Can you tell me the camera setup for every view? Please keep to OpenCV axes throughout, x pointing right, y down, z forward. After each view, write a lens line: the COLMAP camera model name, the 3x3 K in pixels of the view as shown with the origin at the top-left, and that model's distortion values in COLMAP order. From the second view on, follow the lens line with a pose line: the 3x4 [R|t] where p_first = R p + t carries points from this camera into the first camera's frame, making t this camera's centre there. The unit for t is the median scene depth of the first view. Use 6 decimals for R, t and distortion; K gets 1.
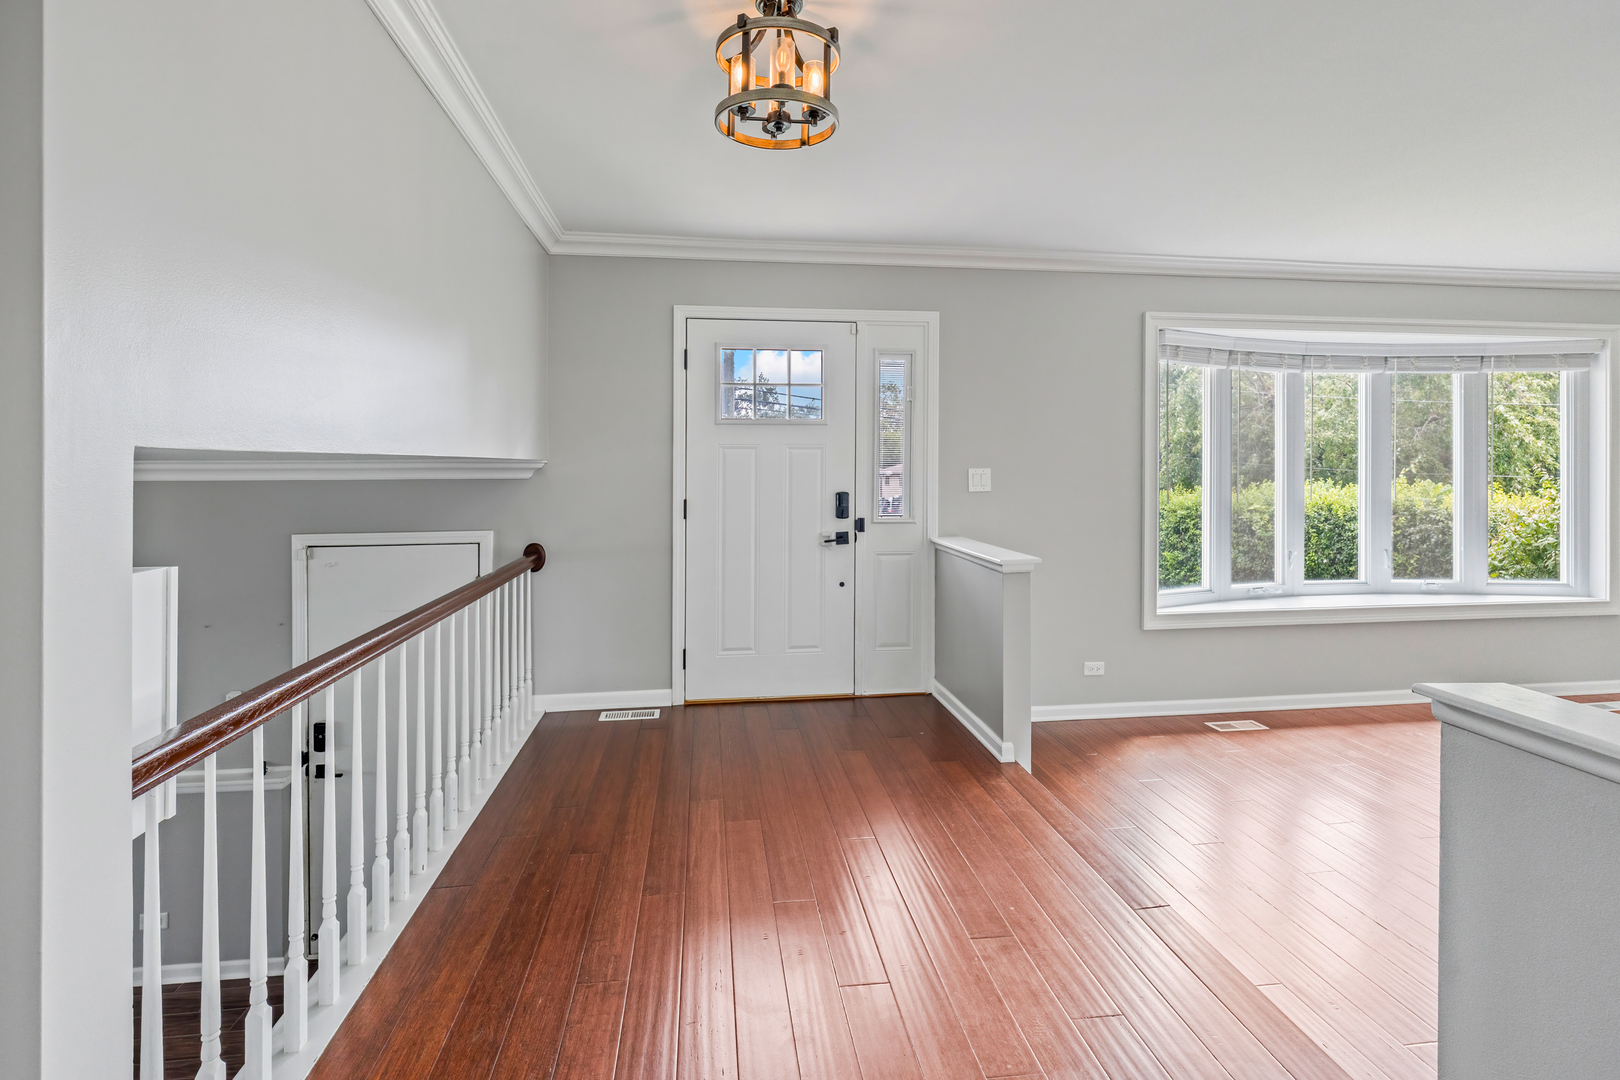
lens RADIAL K [[791.5, 0, 803.0], [0, 791.5, 477.0], [0, 0, 1]] dist [0.000067, 0.000466]
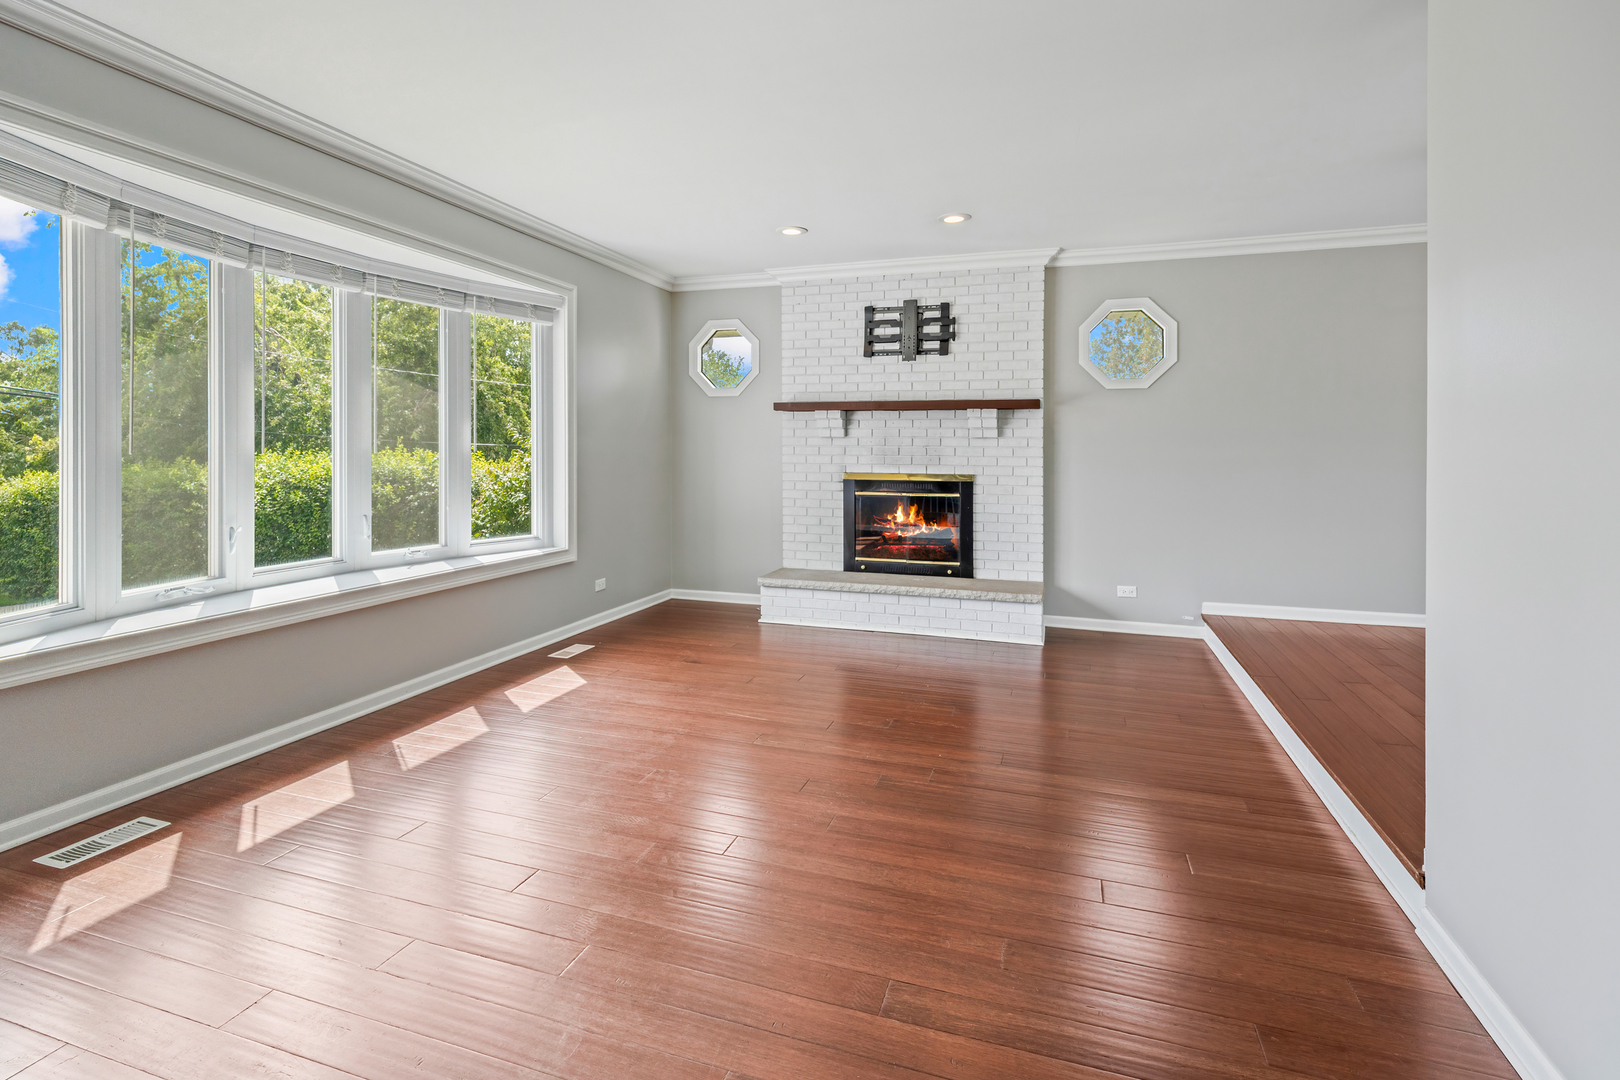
lens RADIAL K [[776.0, 0, 810.7], [0, 776.0, 455.1], [0, 0, 1]] dist [-0.001552, 0.000065]
pose [[0.433751, -0.001048, 0.901032, 0.228796], [0.001774, 0.999998, 0.000309, 0.031888], [-0.901031, 0.001464, 0.433752, 0.258267]]
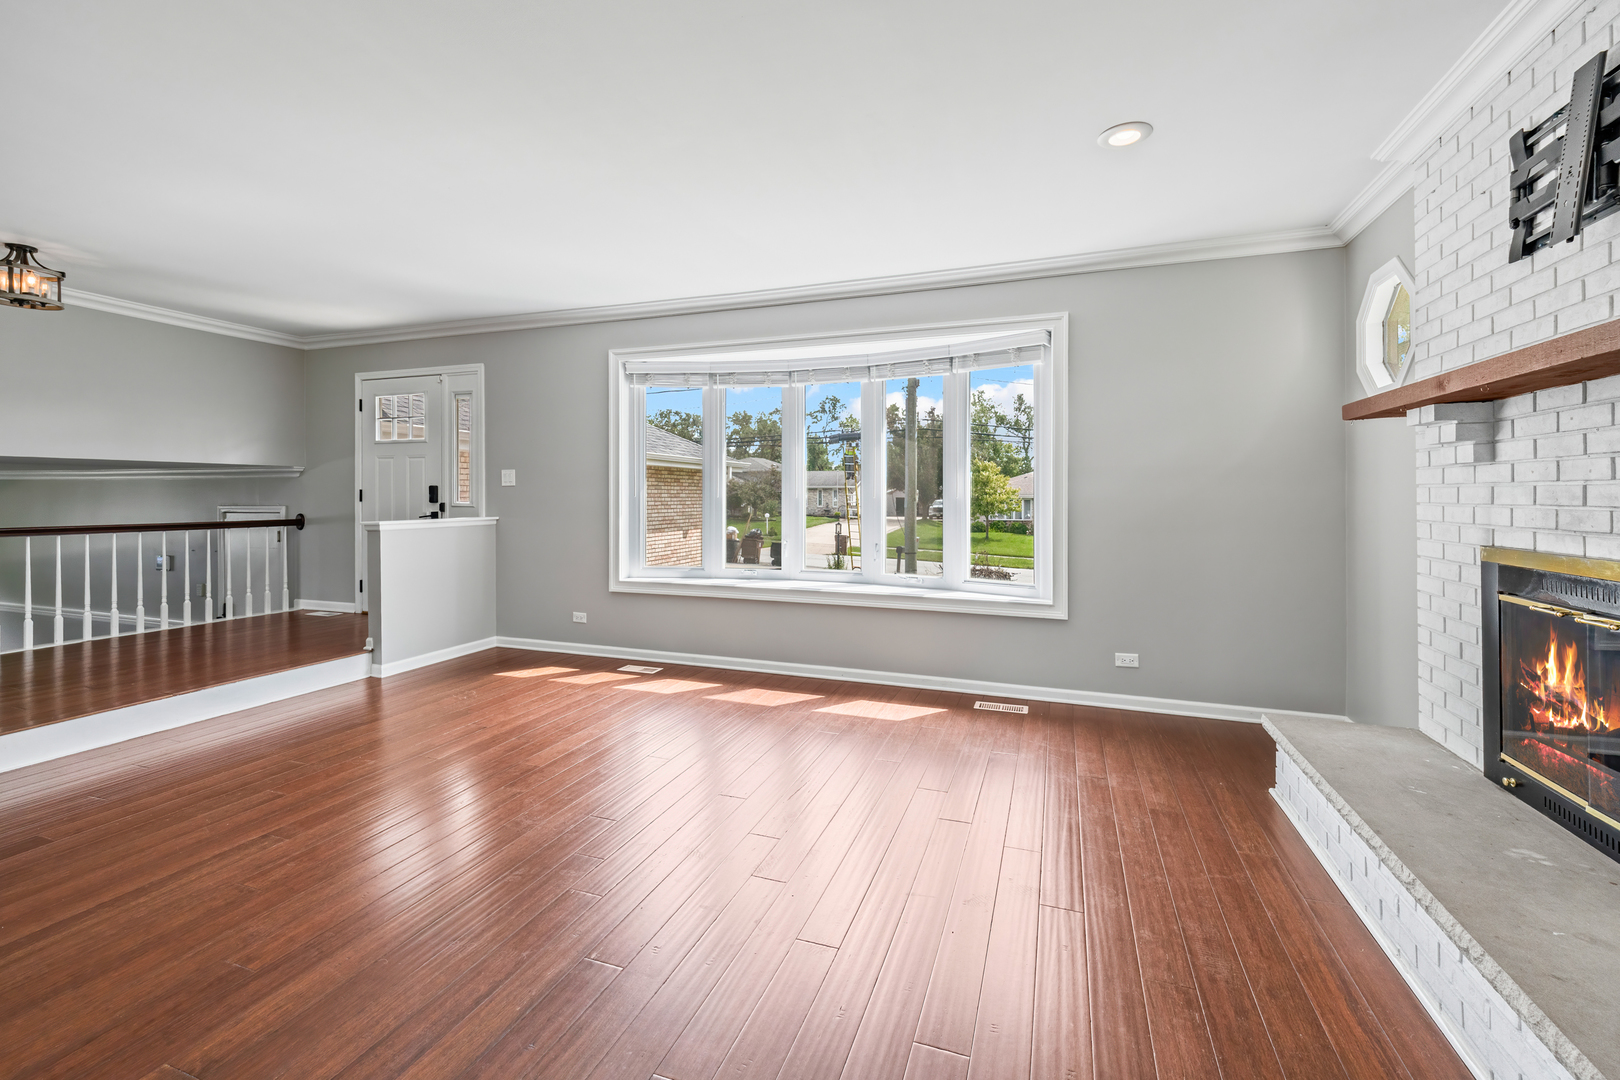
lens RADIAL K [[691.1, 0, 798.8], [0, 691.1, 501.1], [0, 0, 1]] dist [0.017854, -0.000057]
pose [[0.883154, 0.009610, -0.468985, 1.102183], [-0.010898, 0.999941, -0.000033, 0.034721], [0.468957, 0.005140, 0.883206, 0.115188]]
